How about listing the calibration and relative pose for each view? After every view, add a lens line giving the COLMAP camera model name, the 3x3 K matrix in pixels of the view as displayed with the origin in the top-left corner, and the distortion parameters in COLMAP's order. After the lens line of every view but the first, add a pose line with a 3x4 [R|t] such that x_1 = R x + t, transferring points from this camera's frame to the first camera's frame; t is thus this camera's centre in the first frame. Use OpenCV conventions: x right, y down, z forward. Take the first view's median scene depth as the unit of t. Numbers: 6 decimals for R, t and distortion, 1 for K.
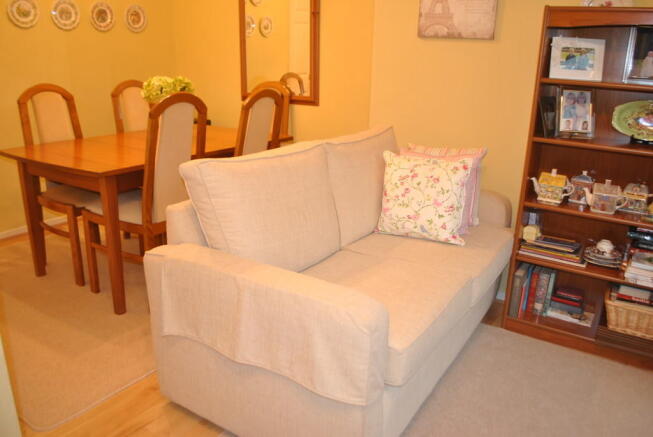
lens RADIAL K [[515.3, 0, 326.5], [0, 515.3, 218.5], [0, 0, 1]] dist [-0.081152, 0.008388]
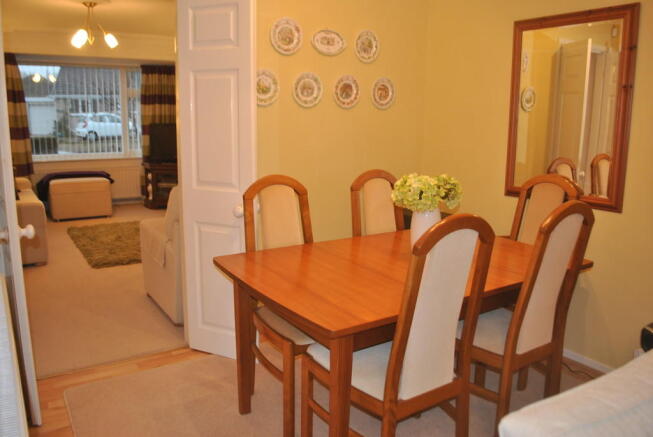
lens RADIAL K [[515.3, 0, 326.5], [0, 515.3, 218.5], [0, 0, 1]] dist [-0.081152, 0.008388]
pose [[0.915703, 0.067319, -0.396176, -0.150168], [-0.113726, 0.988978, -0.094811, -0.130124], [0.385427, 0.131874, 0.913266, 0.271890]]
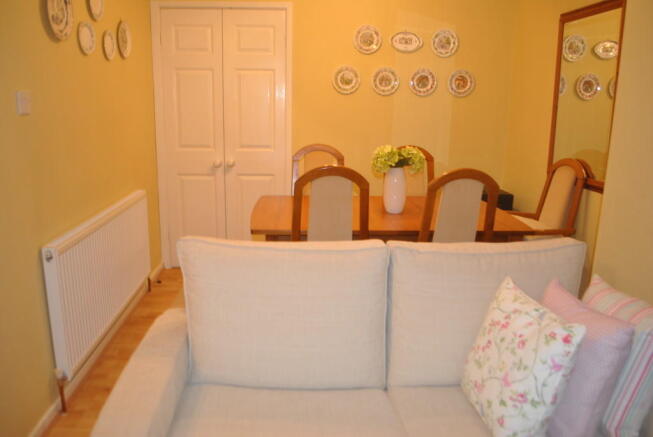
lens RADIAL K [[515.3, 0, 326.5], [0, 515.3, 218.5], [0, 0, 1]] dist [-0.081152, 0.008388]
pose [[0.593496, 0.166079, -0.787515, 0.402807], [-0.246519, 0.968960, 0.018559, -0.132506], [0.766153, 0.183123, 0.616016, 0.325675]]
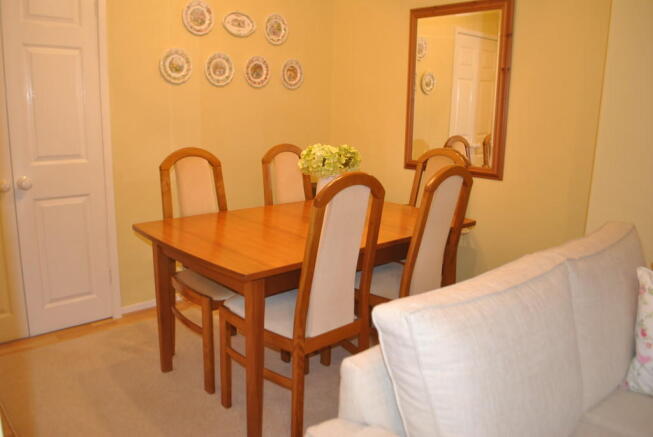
lens RADIAL K [[515.3, 0, 326.5], [0, 515.3, 218.5], [0, 0, 1]] dist [-0.081152, 0.008388]
pose [[0.968575, 0.054289, -0.242725, -0.112376], [-0.077427, 0.993210, -0.086822, -0.088667], [0.236363, 0.102888, 0.966202, 0.207640]]
